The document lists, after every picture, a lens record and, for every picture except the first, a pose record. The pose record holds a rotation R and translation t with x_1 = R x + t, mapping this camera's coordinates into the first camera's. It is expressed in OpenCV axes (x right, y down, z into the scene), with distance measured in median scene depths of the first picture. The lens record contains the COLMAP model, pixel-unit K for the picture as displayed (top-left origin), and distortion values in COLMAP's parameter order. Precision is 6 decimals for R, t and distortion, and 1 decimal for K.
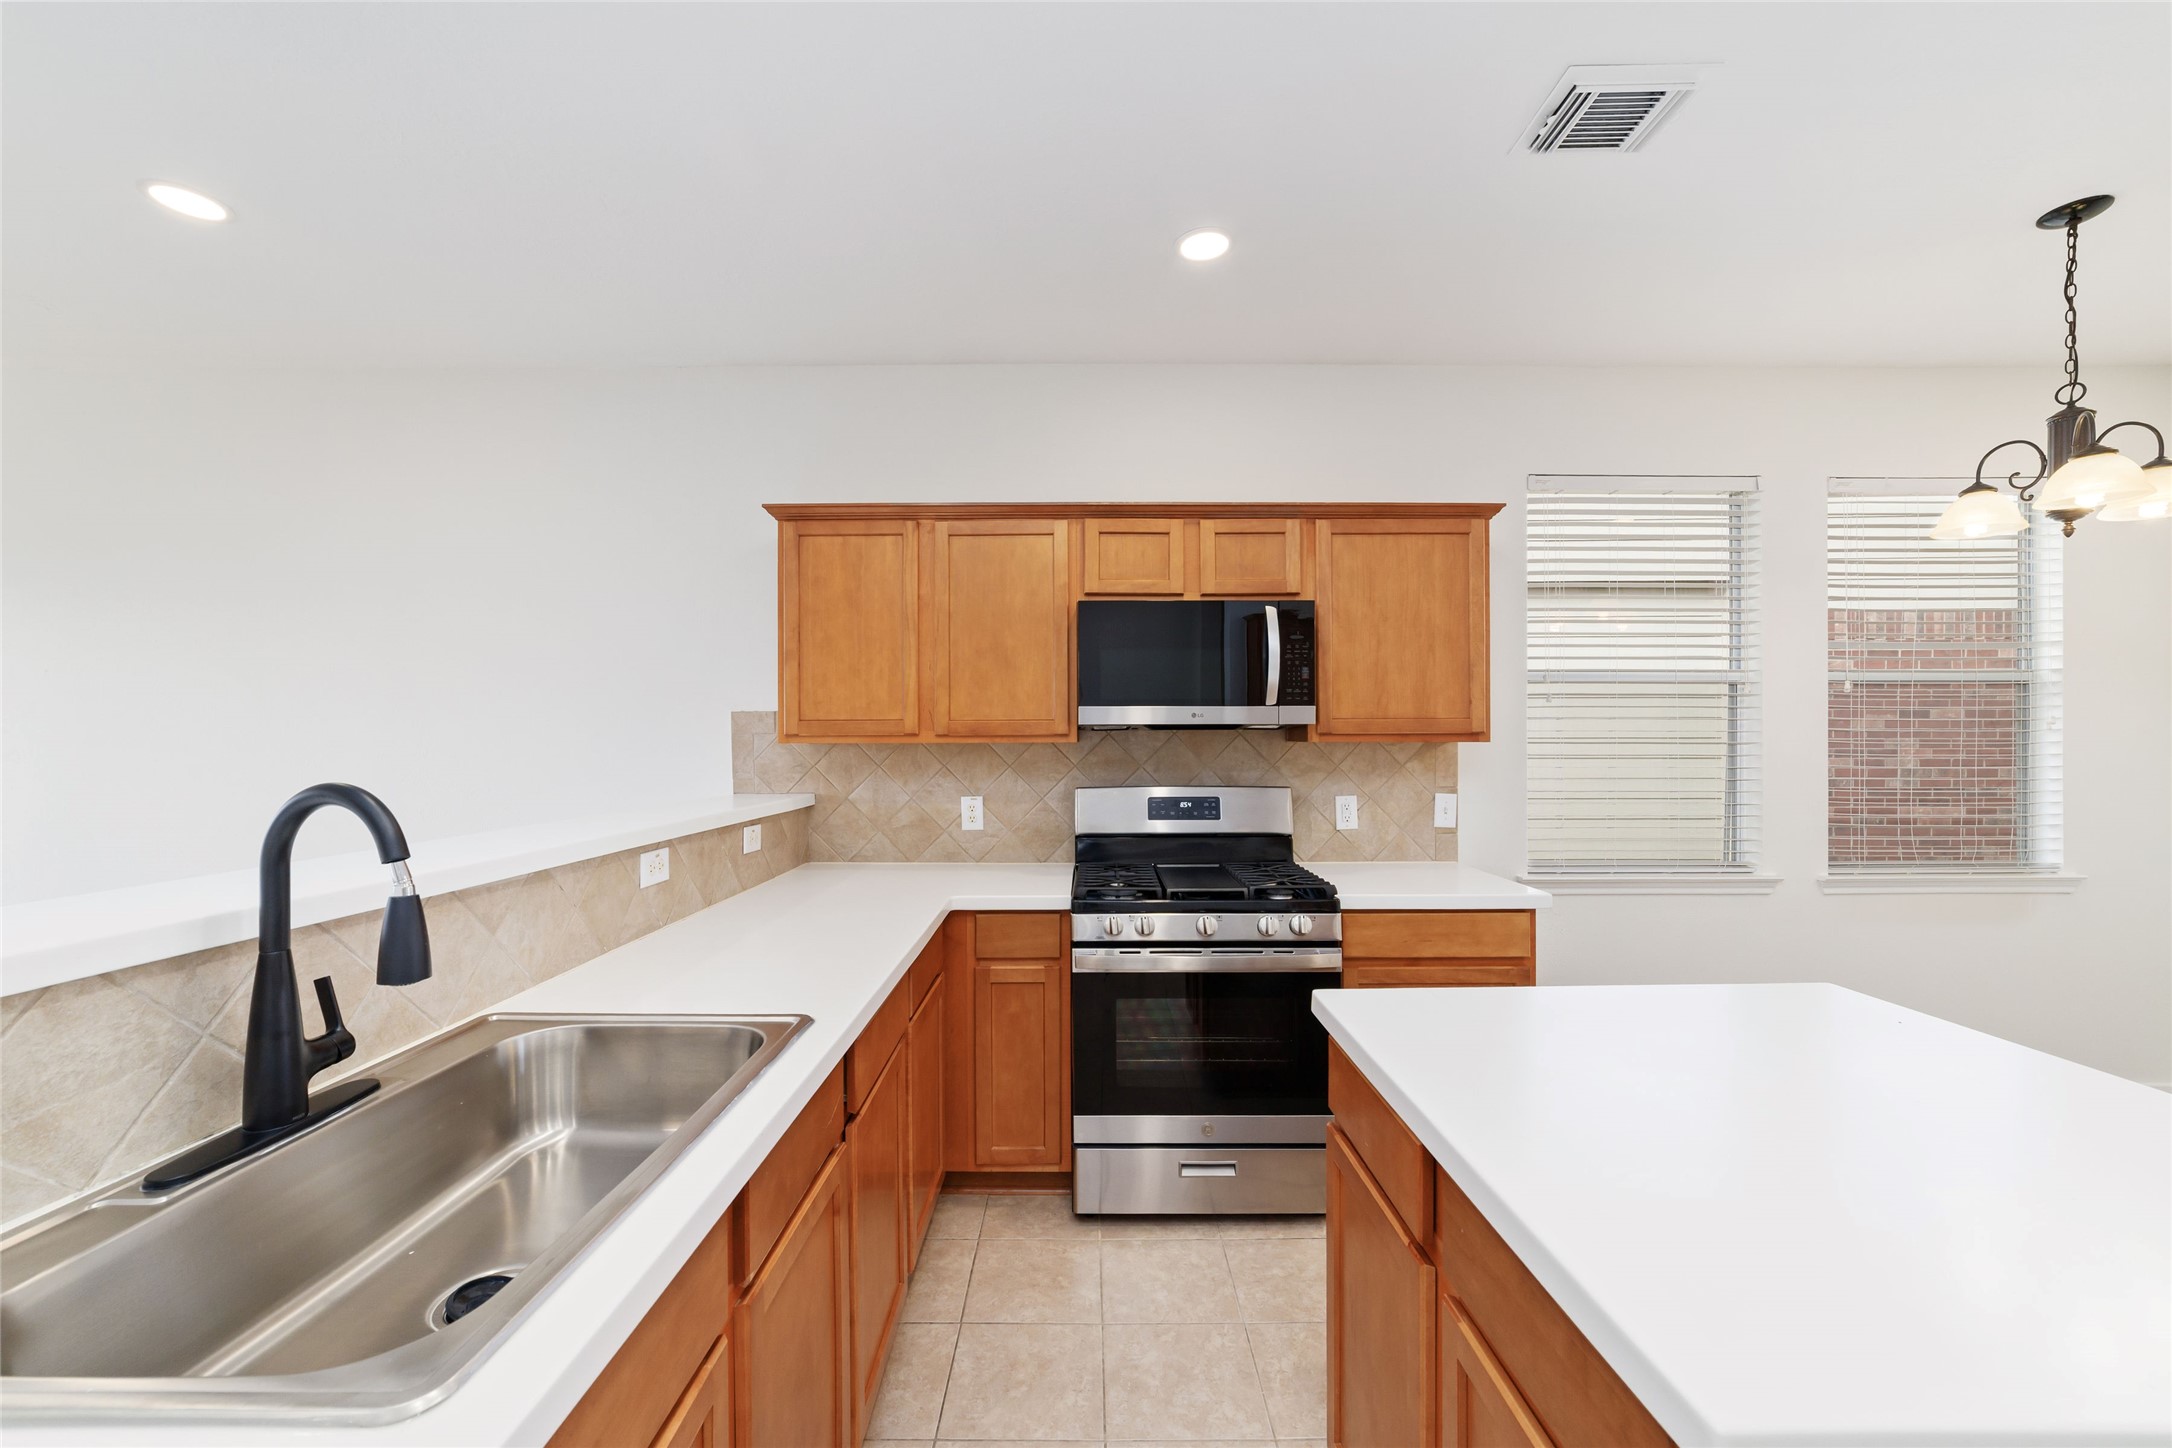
lens RADIAL K [[845.7, 0, 1082.9], [0, 845.7, 732.8], [0, 0, 1]] dist [-0.024166, 0.009091]
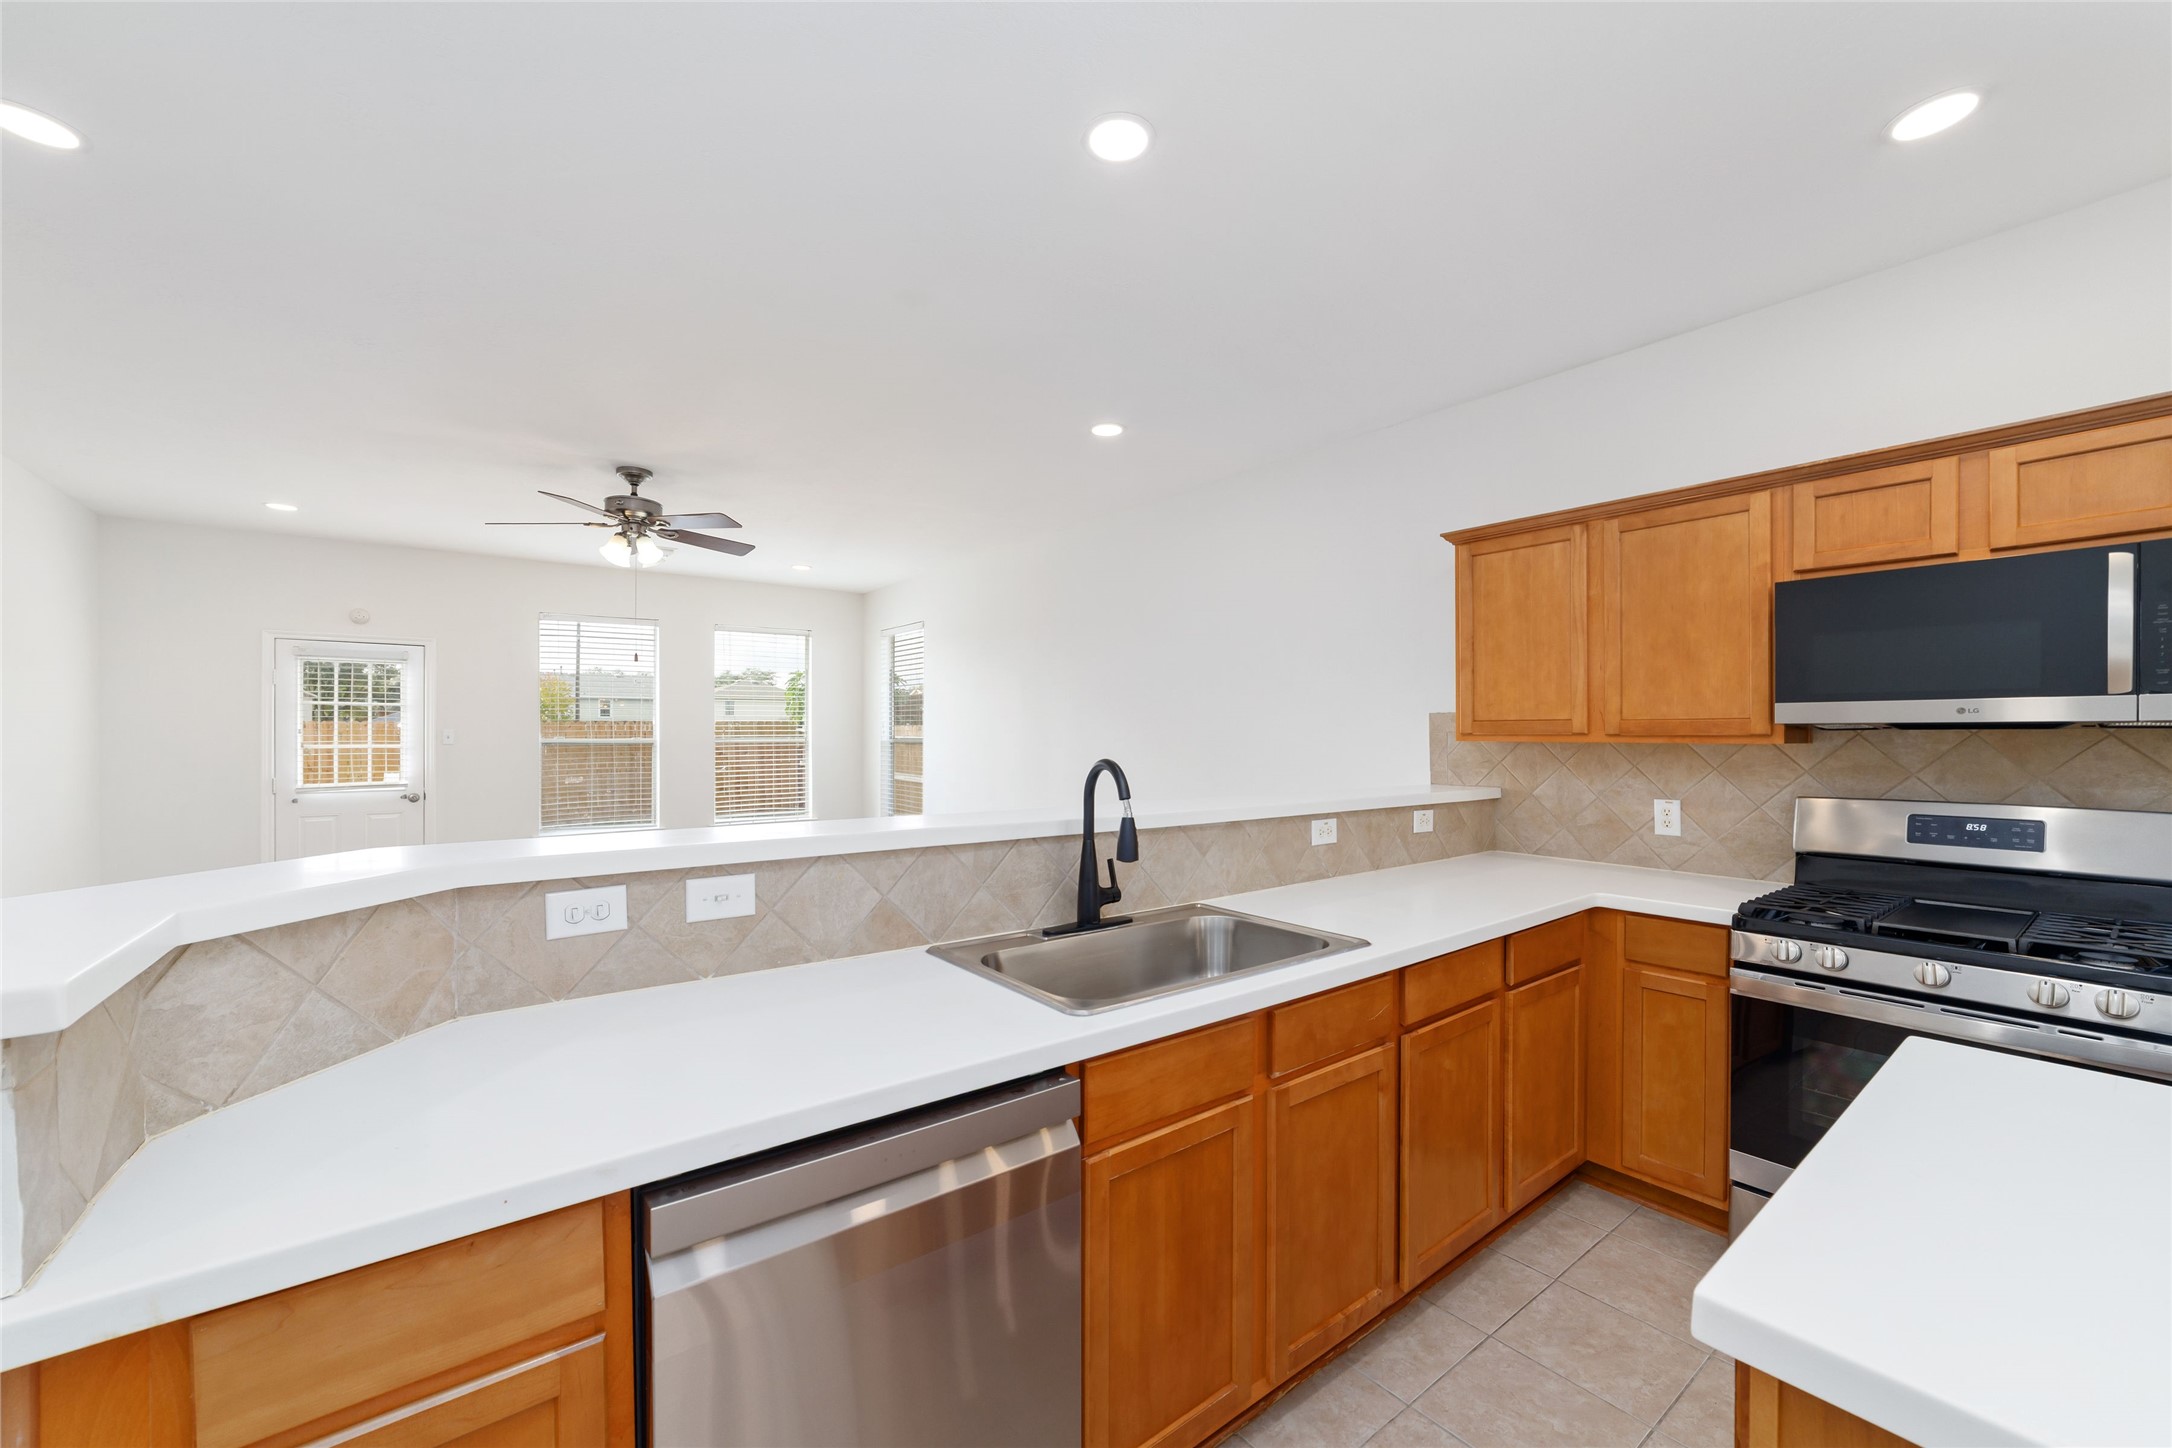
lens RADIAL K [[845.7, 0, 1082.9], [0, 845.7, 732.8], [0, 0, 1]] dist [-0.024166, 0.009091]
pose [[0.613861, 0.003043, -0.789408, 0.229958], [-0.000079, 0.999993, 0.003793, -0.002949], [0.789414, -0.002266, 0.613857, -0.098945]]
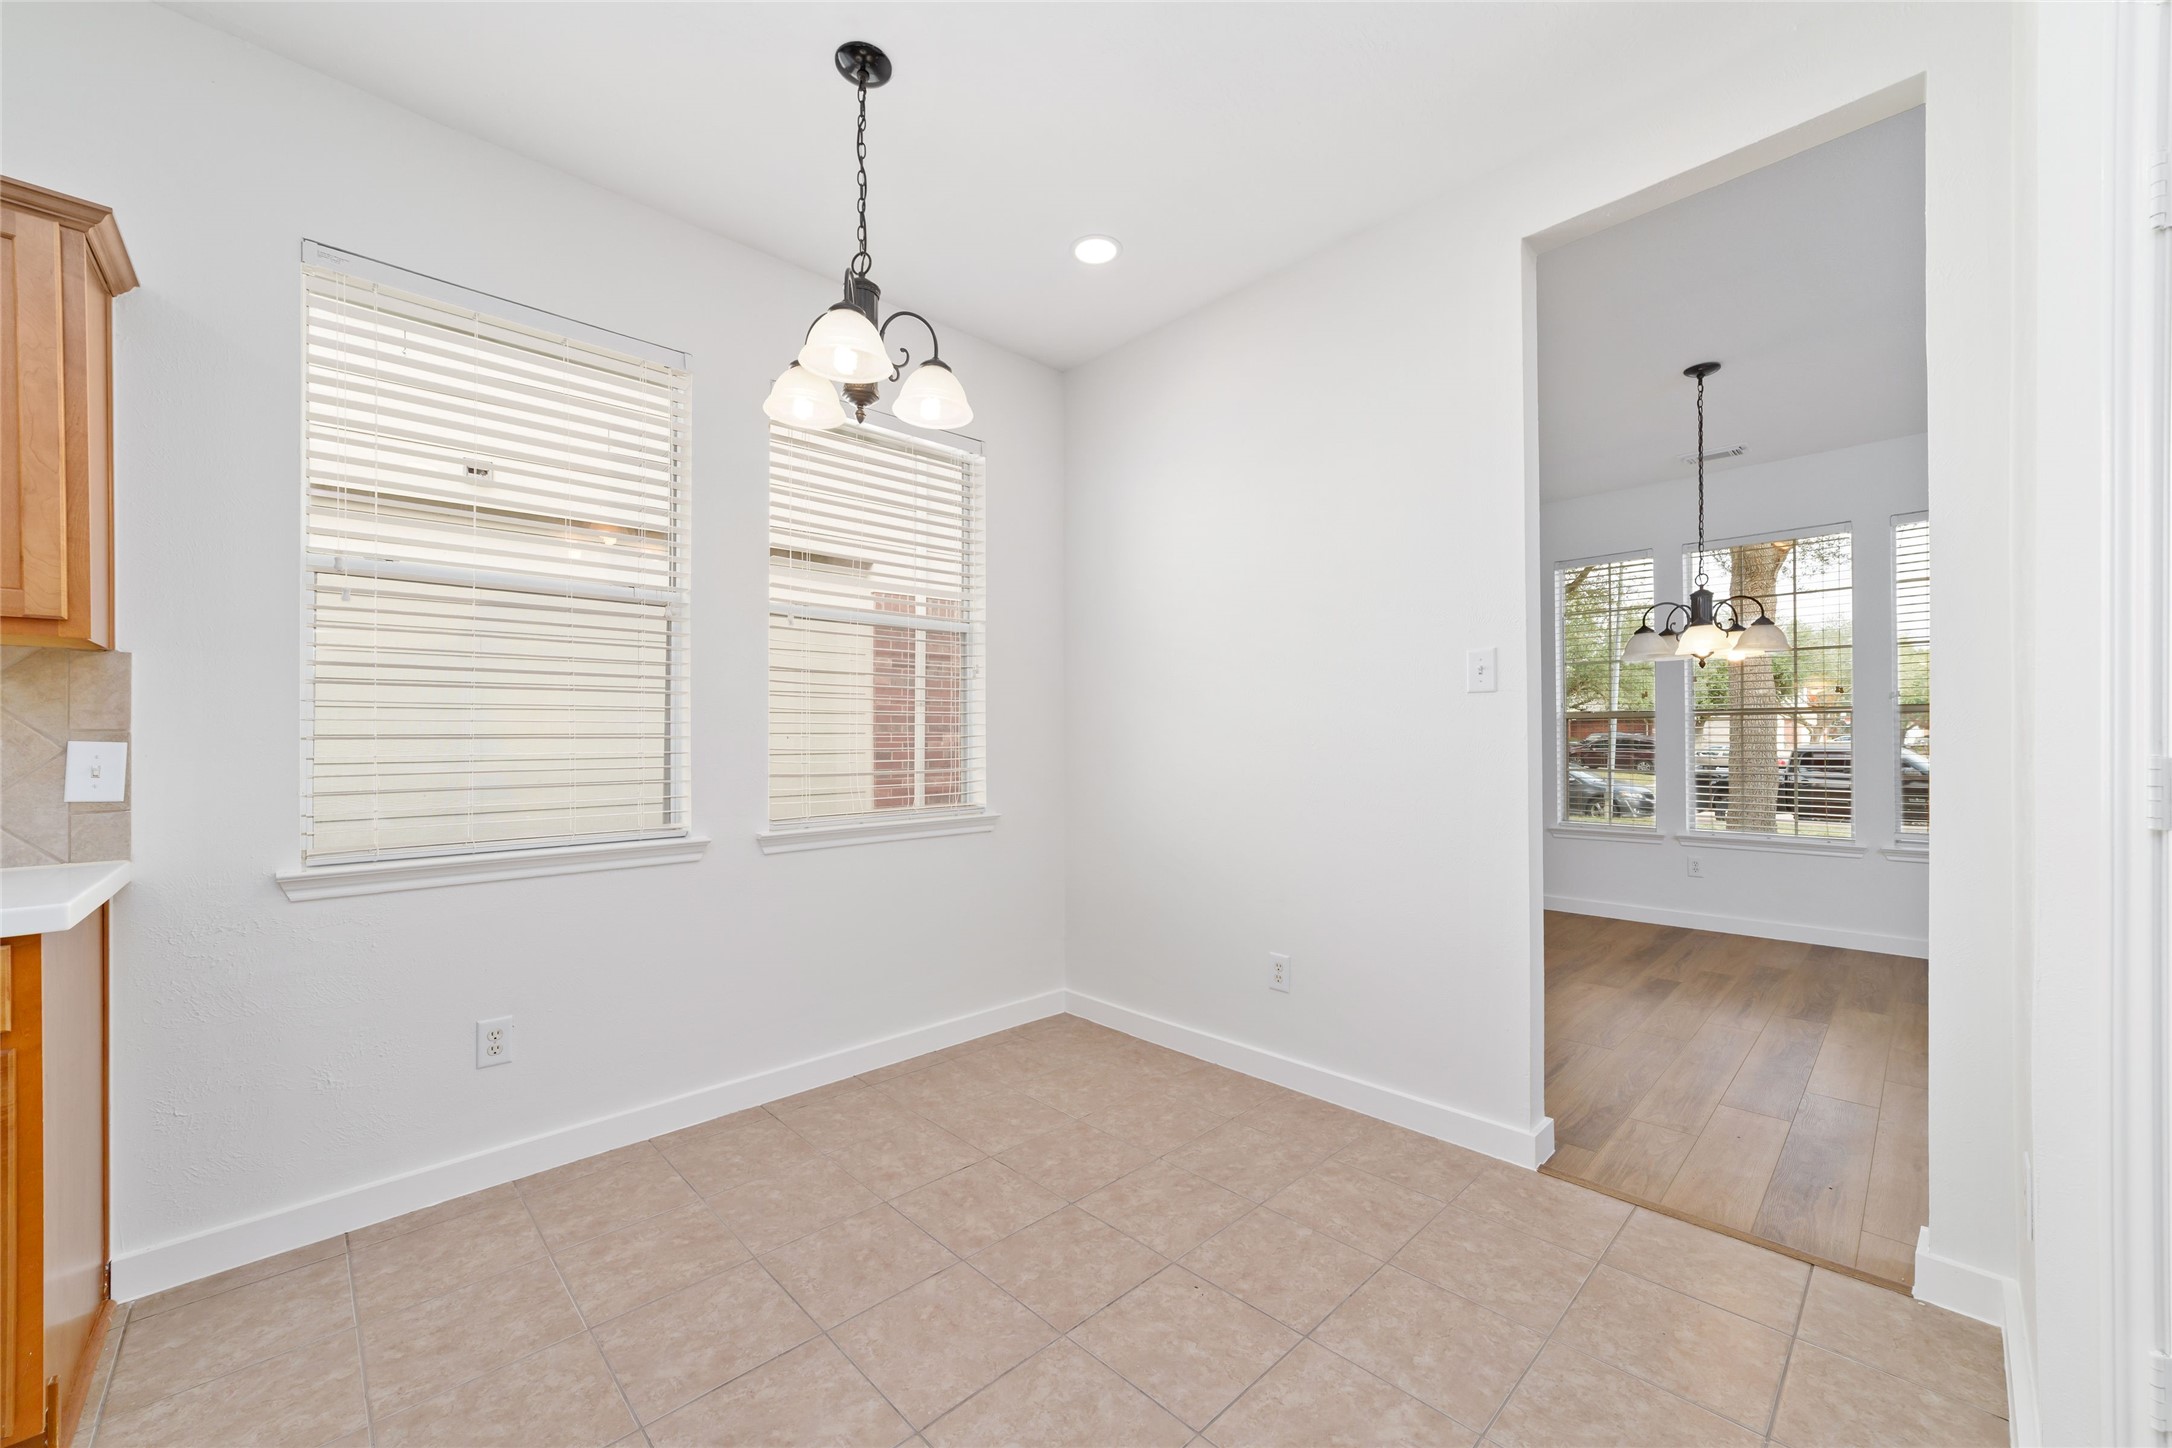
lens RADIAL K [[845.7, 0, 1082.9], [0, 845.7, 732.8], [0, 0, 1]] dist [-0.024166, 0.009091]
pose [[0.725201, -0.002847, 0.688531, 0.592849], [0.005696, 0.999982, -0.001864, 0.079967], [-0.688514, 0.005273, 0.725204, 0.149926]]
